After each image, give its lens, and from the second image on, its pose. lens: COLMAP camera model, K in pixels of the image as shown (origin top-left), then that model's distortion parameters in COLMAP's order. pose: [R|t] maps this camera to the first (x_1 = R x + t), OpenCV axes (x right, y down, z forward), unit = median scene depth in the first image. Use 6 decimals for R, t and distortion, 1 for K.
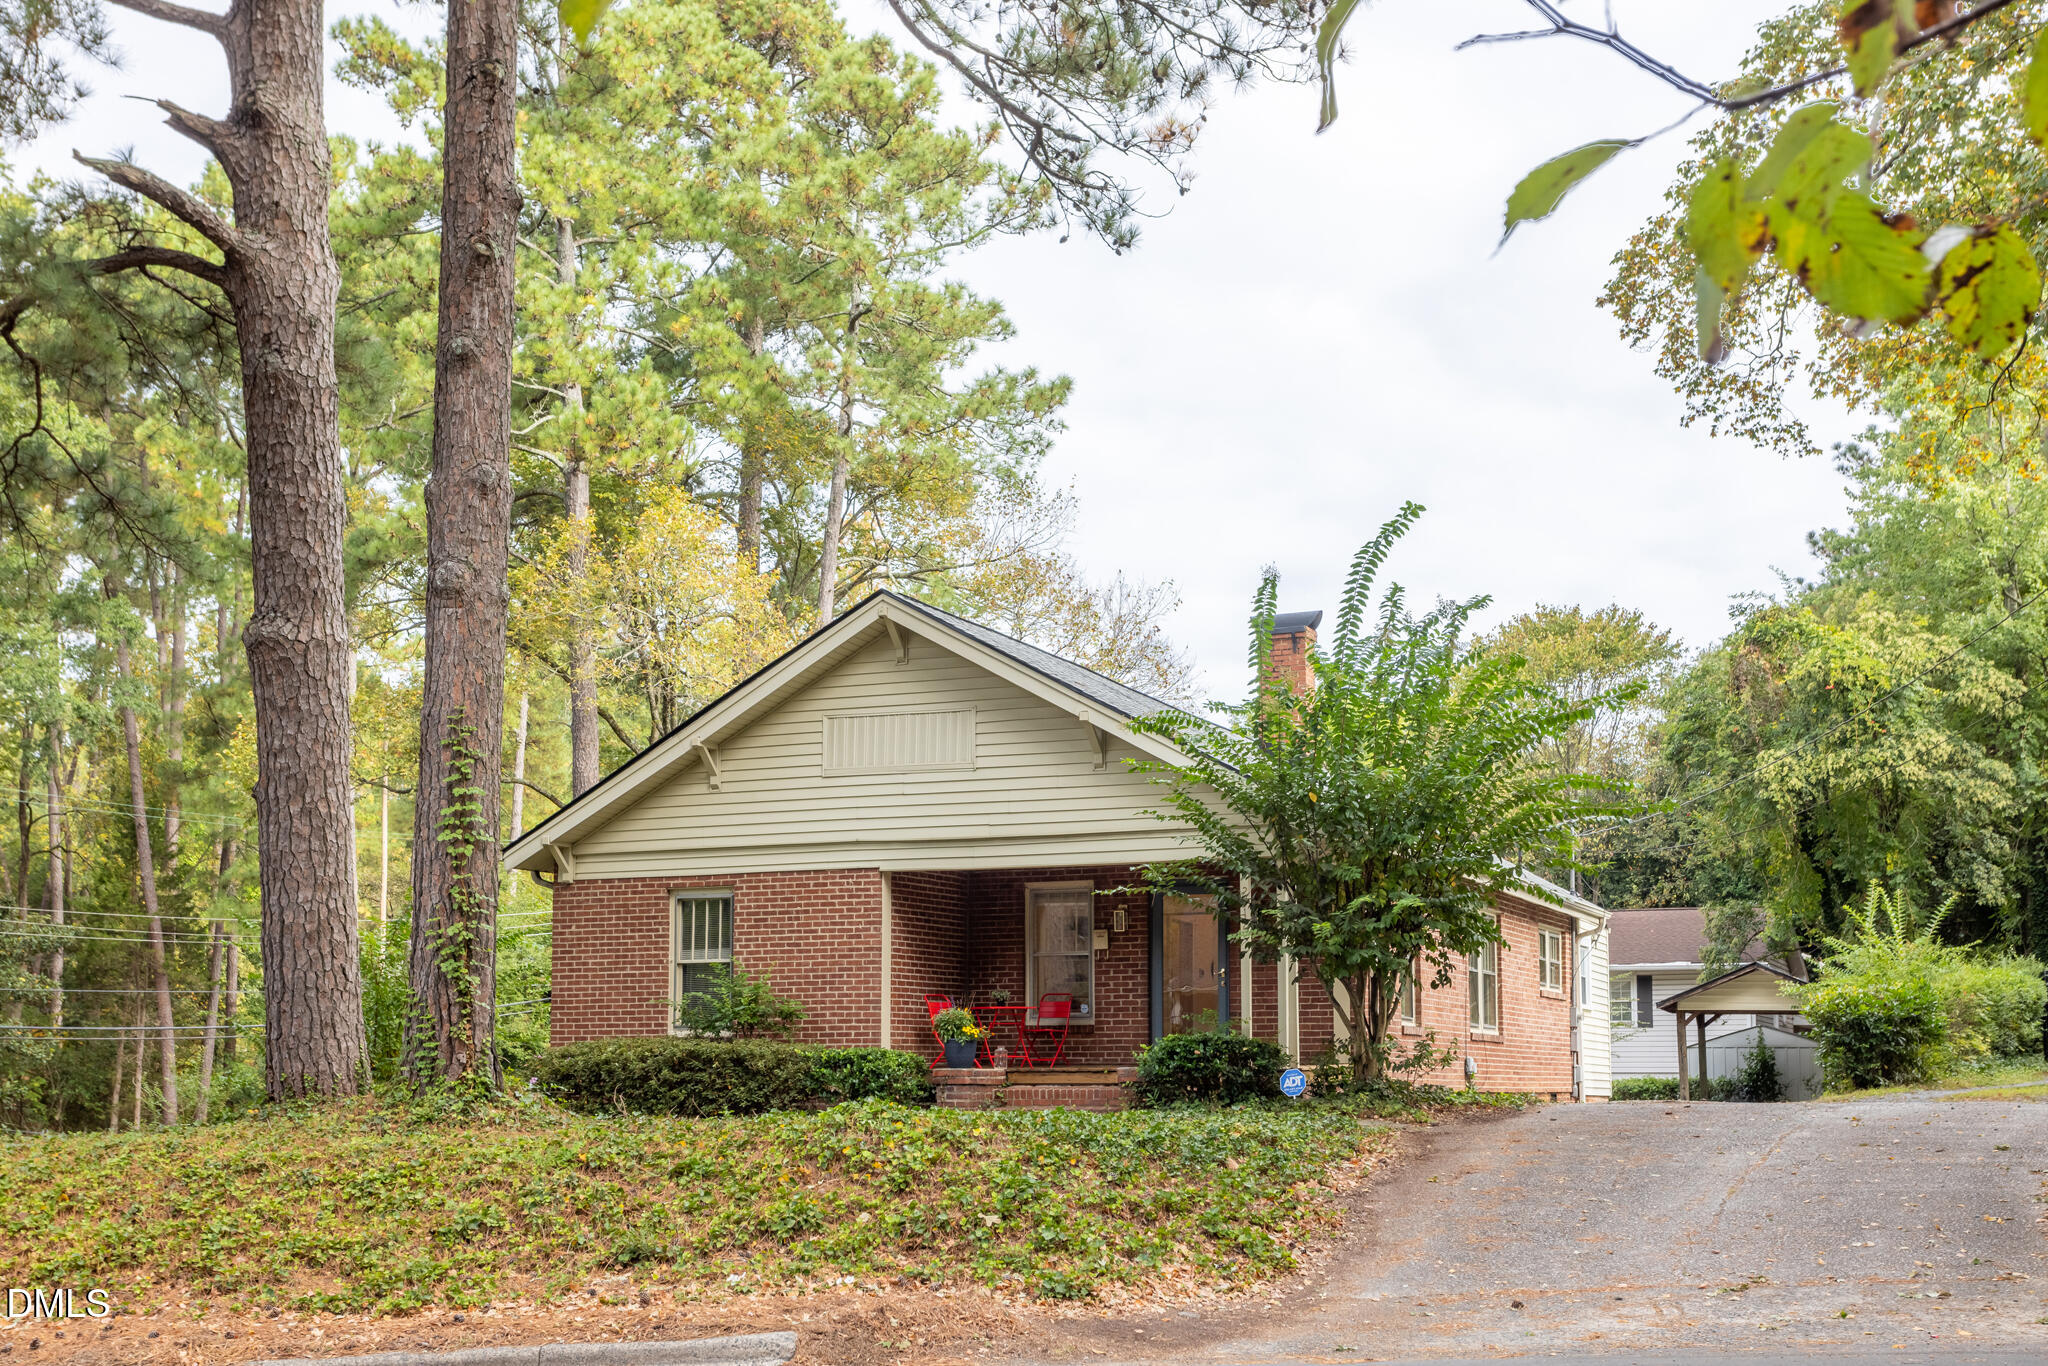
lens RADIAL K [[2373.6, 0, 1021.6], [0, 2373.6, 684.5], [0, 0, 1]] dist [0.002974, 0.000000]
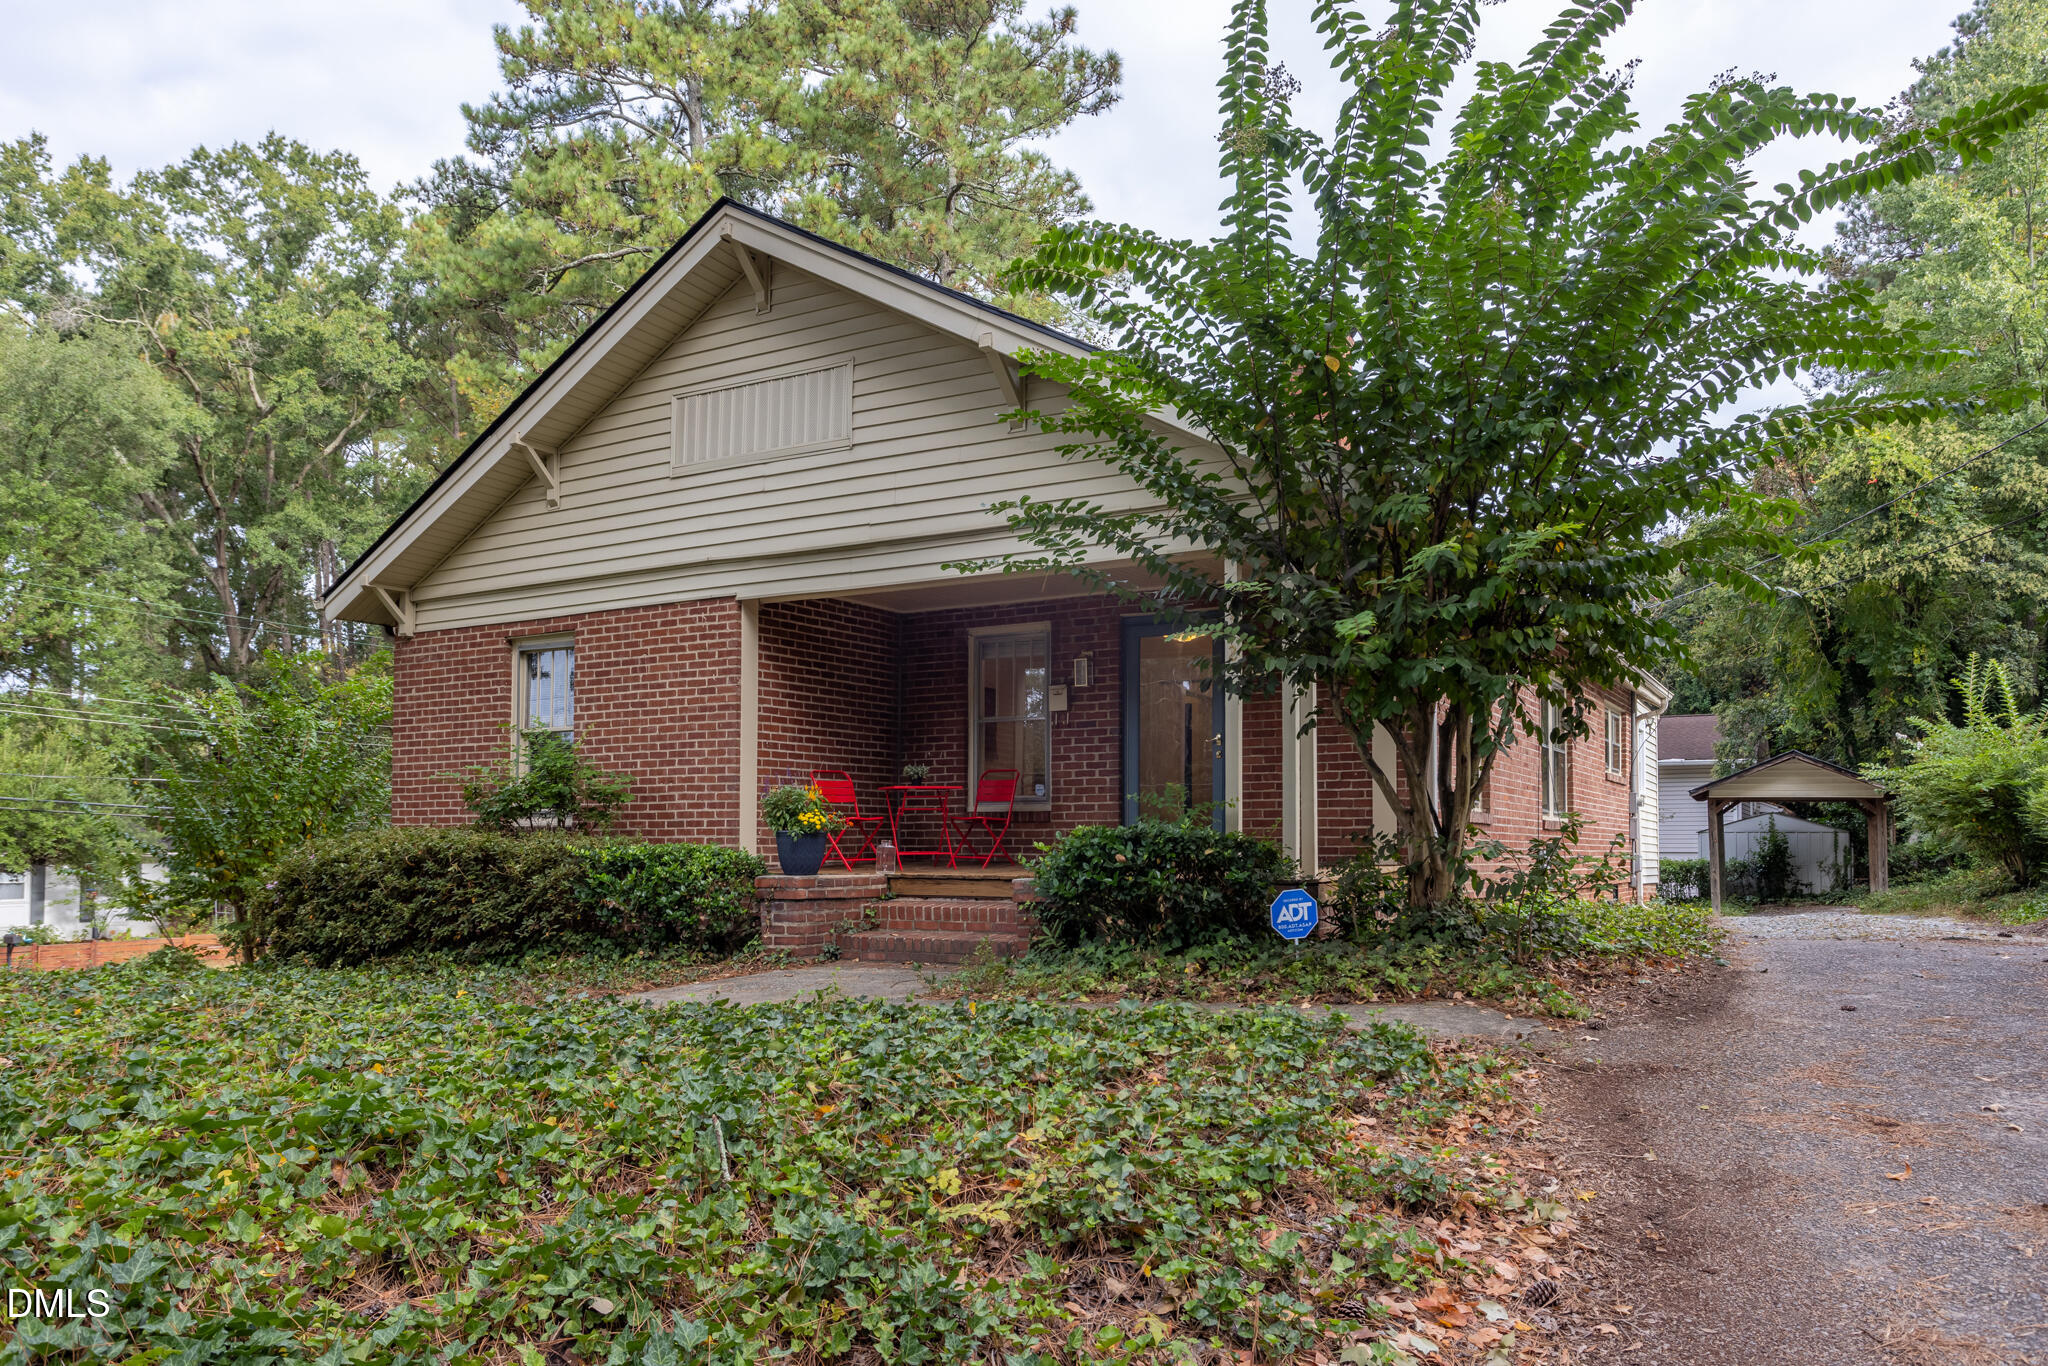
lens RADIAL K [[1448.4, 0, 1043.8], [0, 1448.4, 728.0], [0, 0, 1]] dist [-0.012534, 0.009251]
pose [[0.995443, -0.006084, -0.095164, 0.072885], [0.013984, 0.996488, 0.082564, 0.079612], [0.094328, -0.083519, 0.992032, 0.548598]]
